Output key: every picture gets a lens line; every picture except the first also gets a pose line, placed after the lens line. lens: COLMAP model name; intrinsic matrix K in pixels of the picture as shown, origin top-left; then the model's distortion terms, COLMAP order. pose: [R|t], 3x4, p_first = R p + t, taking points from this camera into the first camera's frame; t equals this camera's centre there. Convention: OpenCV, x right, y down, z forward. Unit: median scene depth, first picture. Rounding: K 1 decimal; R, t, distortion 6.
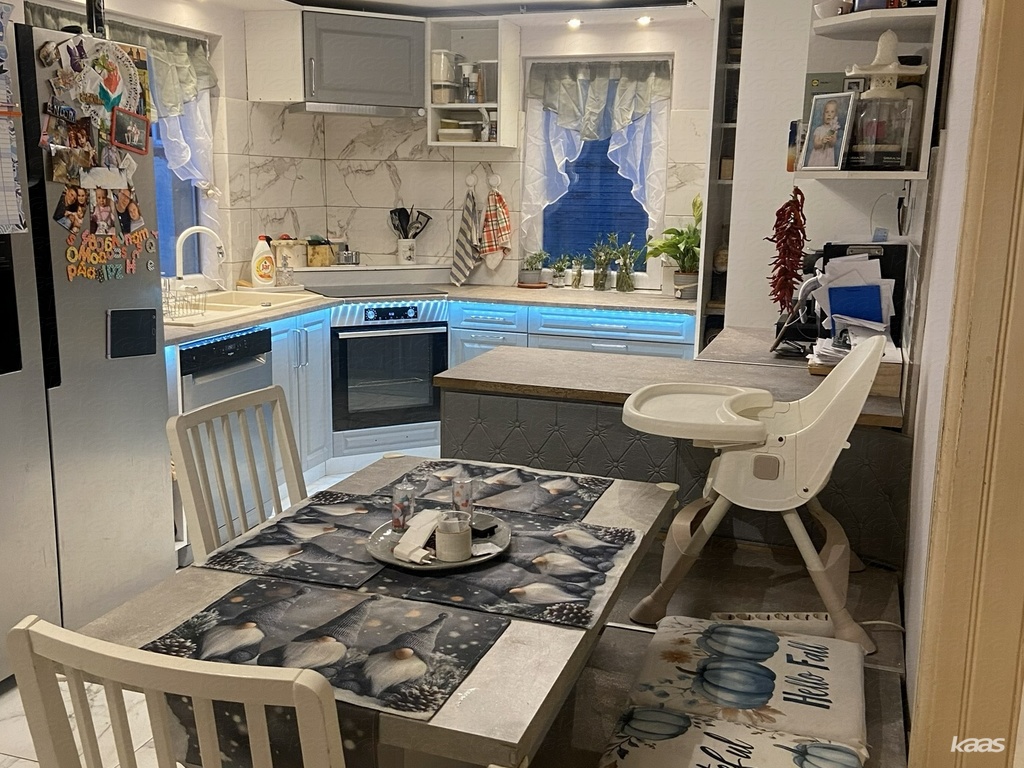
lens RADIAL K [[1033.1, 0, 500.0], [0, 1033.1, 374.5], [0, 0, 1]] dist [0.090436, 0.000000]
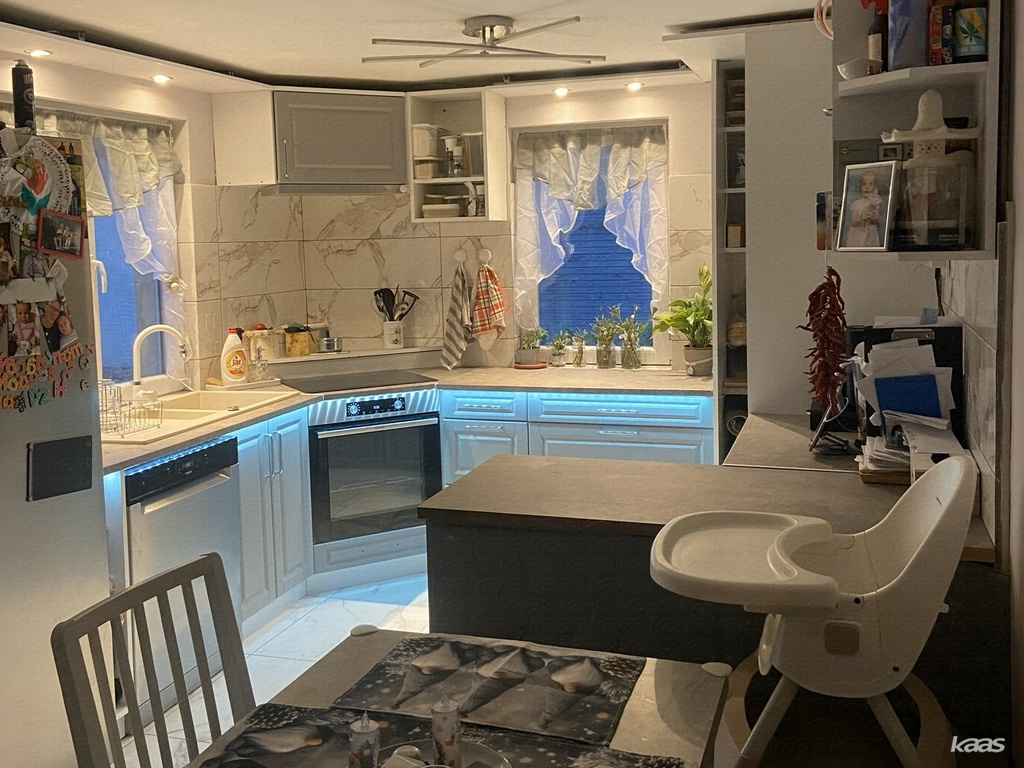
lens RADIAL K [[1033.1, 0, 507.9], [0, 1033.1, 310.0], [0, 0, 1]] dist [0.090436, 0.000000]
pose [[0.998997, -0.043679, 0.009862, 0.005662], [0.044521, 0.992441, -0.114362, -0.040105], [-0.004792, 0.114687, 0.993390, 0.104103]]
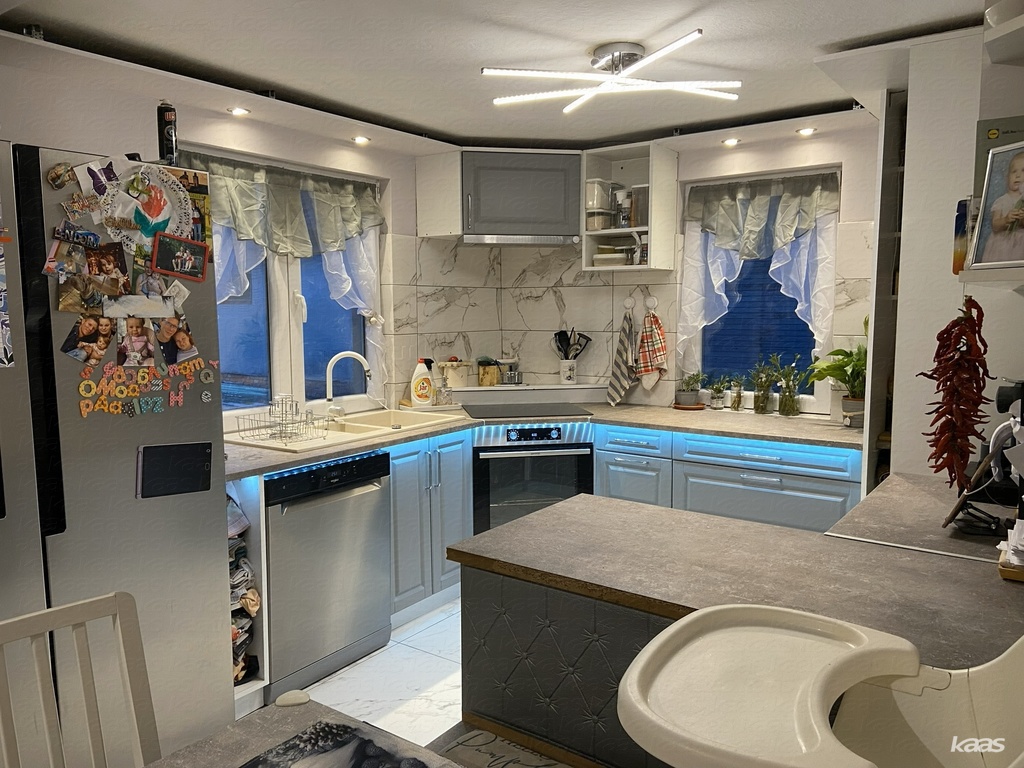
lens RADIAL K [[778.6, 0, 512.1], [0, 778.6, 384.8], [0, 0, 1]] dist [0.102368, -0.075006]
pose [[0.958589, 0.009136, -0.284648, 0.105460], [-0.034003, 0.996007, -0.082542, -0.051221], [0.282757, 0.088802, 0.955072, 0.308695]]
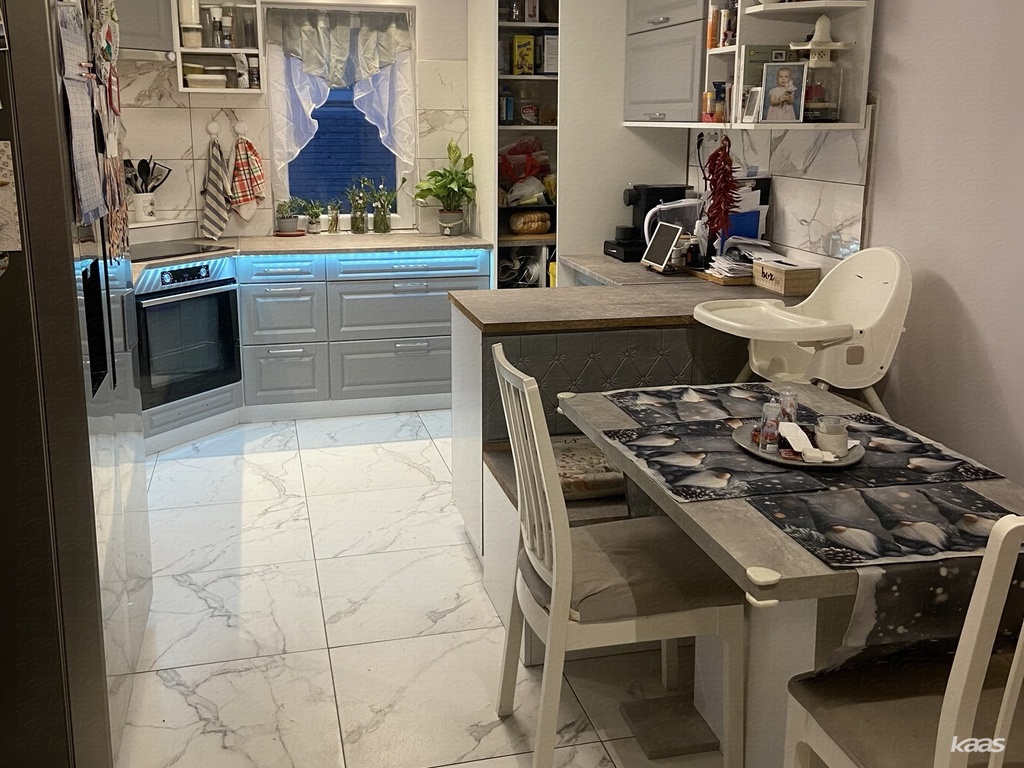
lens RADIAL K [[1033.1, 0, 510.2], [0, 1033.1, 312.4], [0, 0, 1]] dist [0.090436, 0.000000]
pose [[0.840745, -0.116315, 0.528789, -0.418317], [0.113640, 0.992806, 0.037702, -0.032477], [-0.529371, 0.028393, 0.847915, 0.067271]]
